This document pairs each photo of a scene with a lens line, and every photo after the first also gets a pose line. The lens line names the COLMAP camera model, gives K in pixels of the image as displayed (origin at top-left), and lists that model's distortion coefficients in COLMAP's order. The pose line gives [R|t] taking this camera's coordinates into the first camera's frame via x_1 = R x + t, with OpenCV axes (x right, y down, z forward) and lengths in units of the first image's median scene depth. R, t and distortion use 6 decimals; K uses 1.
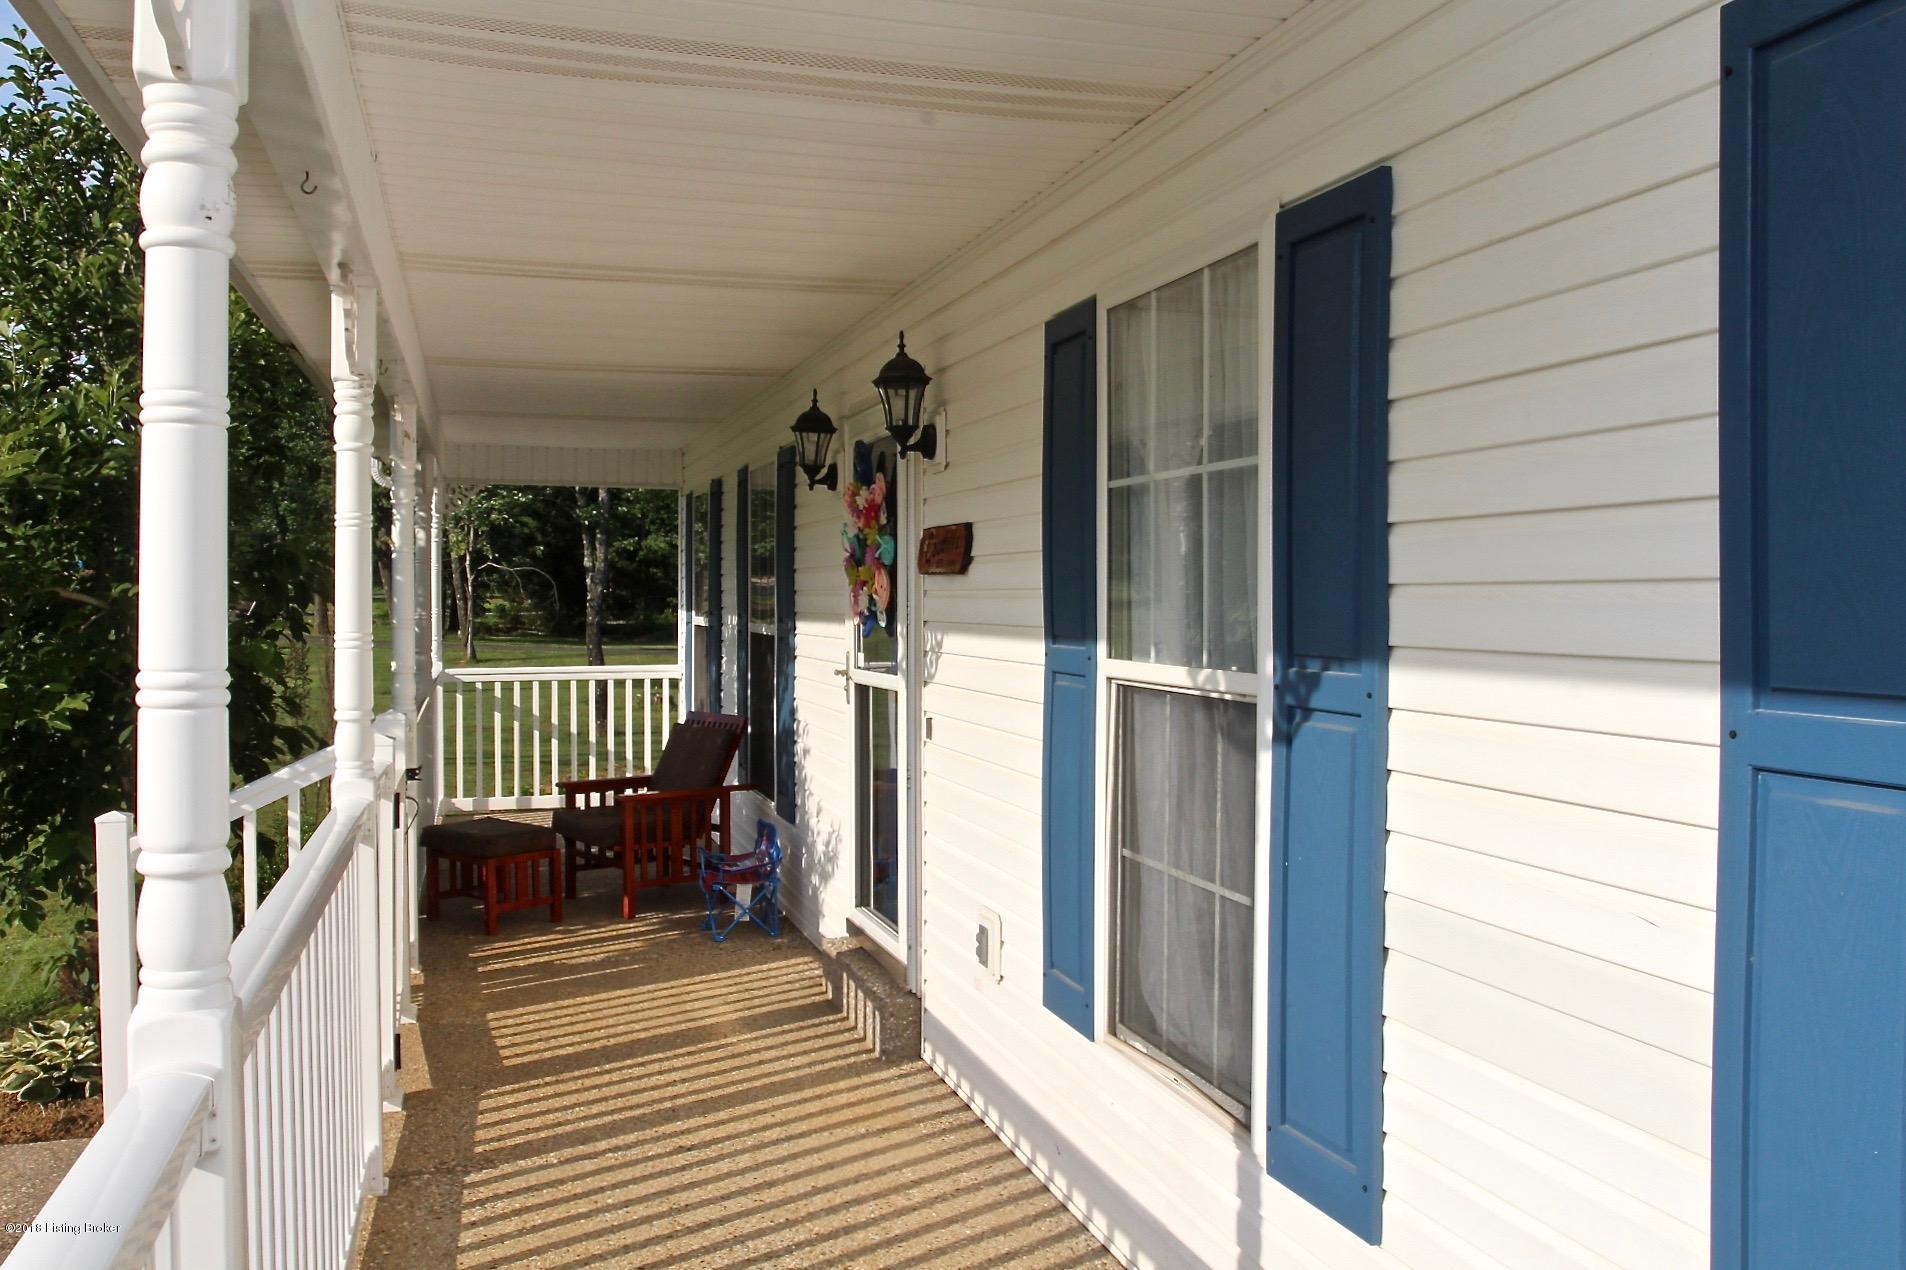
lens RADIAL K [[1564.5, 0, 949.3], [0, 1564.5, 625.5], [0, 0, 1]] dist [-0.086269, 0.053347]
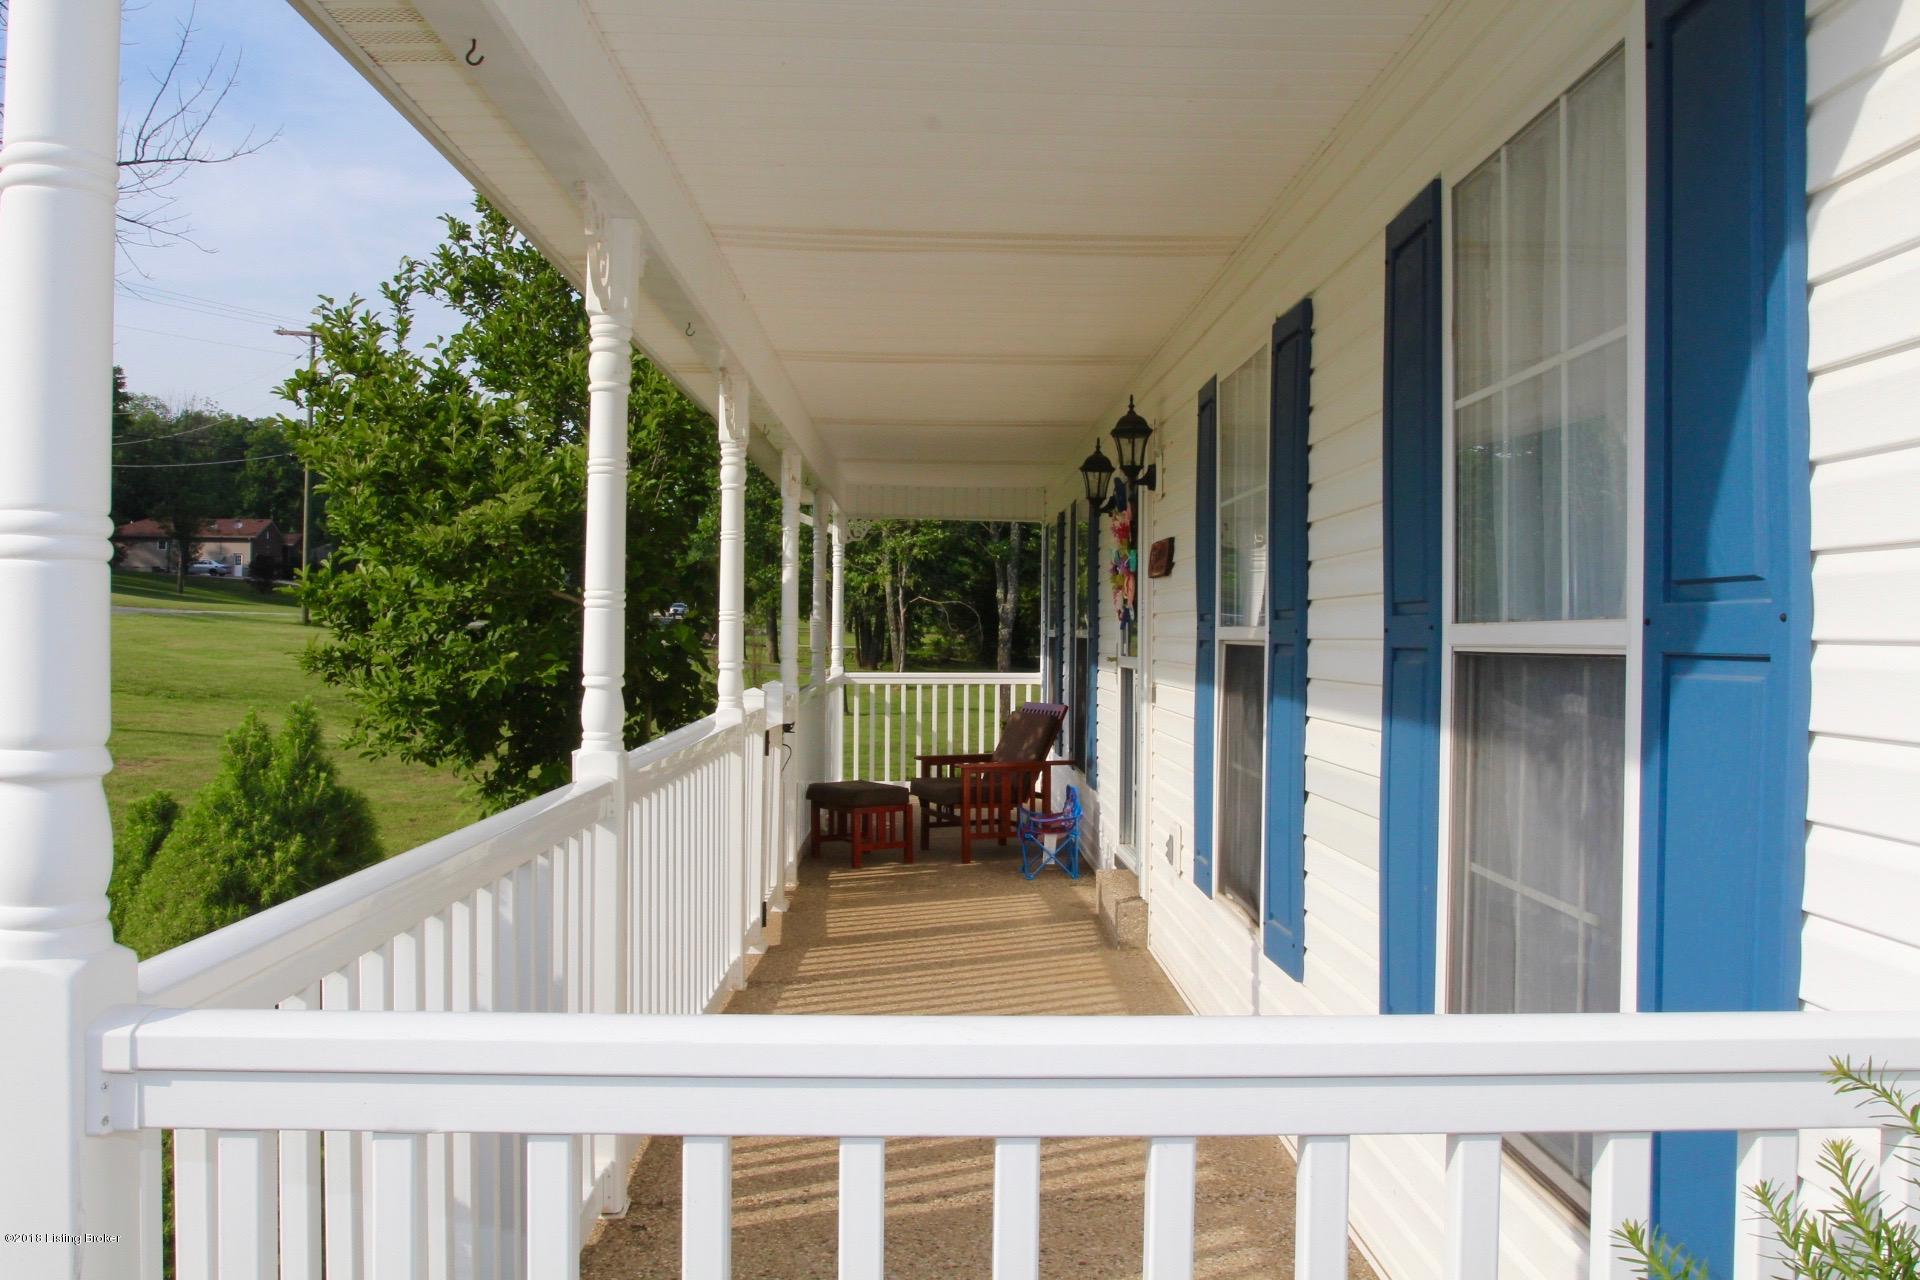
lens RADIAL K [[1576.0, 0, 962.1], [0, 1576.0, 645.1], [0, 0, 1]] dist [-0.086269, 0.053347]
pose [[0.963348, 0.009677, -0.268080, 0.157500], [-0.013300, 0.999843, -0.011704, 0.034903], [0.267925, 0.014840, 0.963326, -0.268870]]
